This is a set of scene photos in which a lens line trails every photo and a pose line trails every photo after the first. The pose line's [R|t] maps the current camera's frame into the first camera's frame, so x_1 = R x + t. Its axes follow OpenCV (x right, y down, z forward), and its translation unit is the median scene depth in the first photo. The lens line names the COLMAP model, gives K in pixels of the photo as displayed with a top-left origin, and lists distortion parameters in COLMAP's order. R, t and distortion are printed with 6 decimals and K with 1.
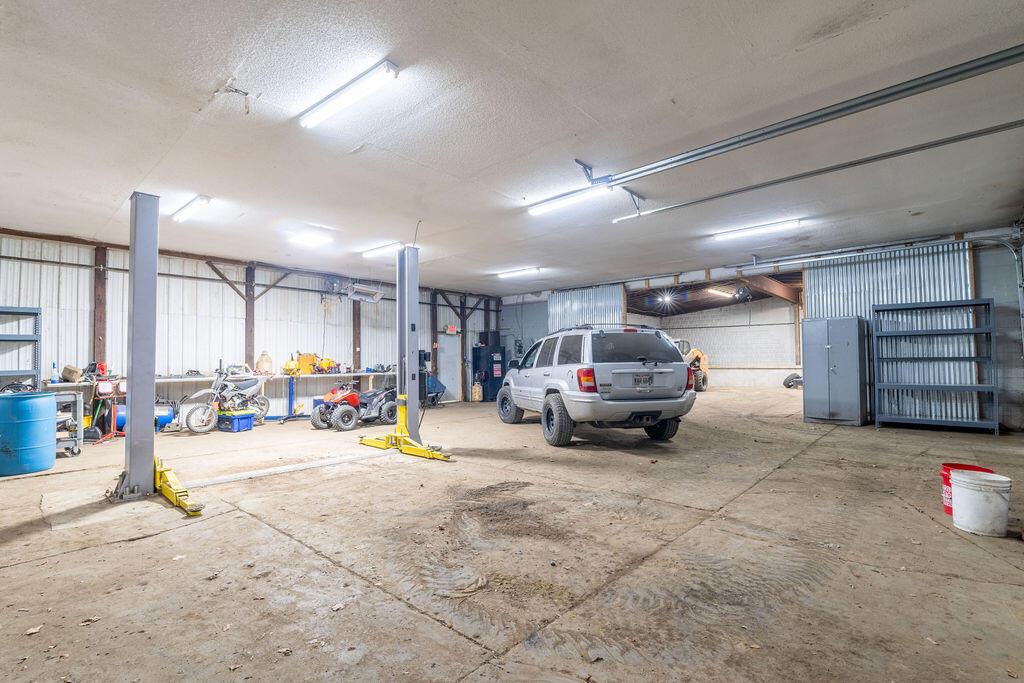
lens RADIAL K [[489.8, 0, 518.2], [0, 489.8, 342.1], [0, 0, 1]] dist [-0.009718, 0.000094]
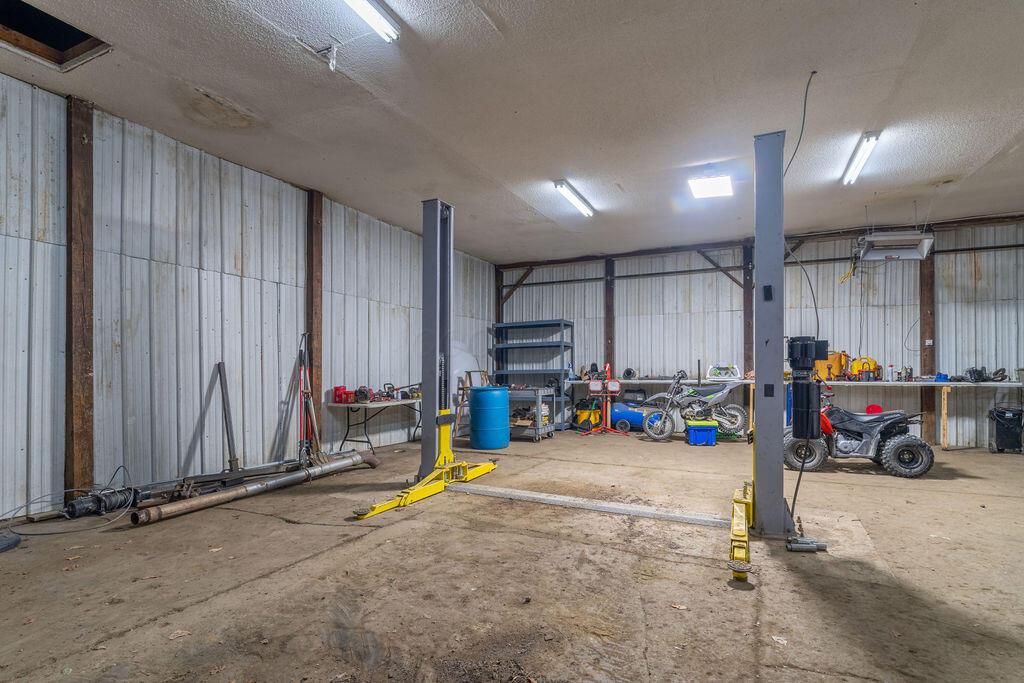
lens RADIAL K [[489.8, 0, 523.6], [0, 489.8, 373.8], [0, 0, 1]] dist [-0.009718, 0.000094]
pose [[0.256750, 0.019892, -0.966273, 0.176639], [0.038766, 0.998772, 0.030862, 0.023028], [0.965700, -0.045383, 0.255664, 0.522397]]
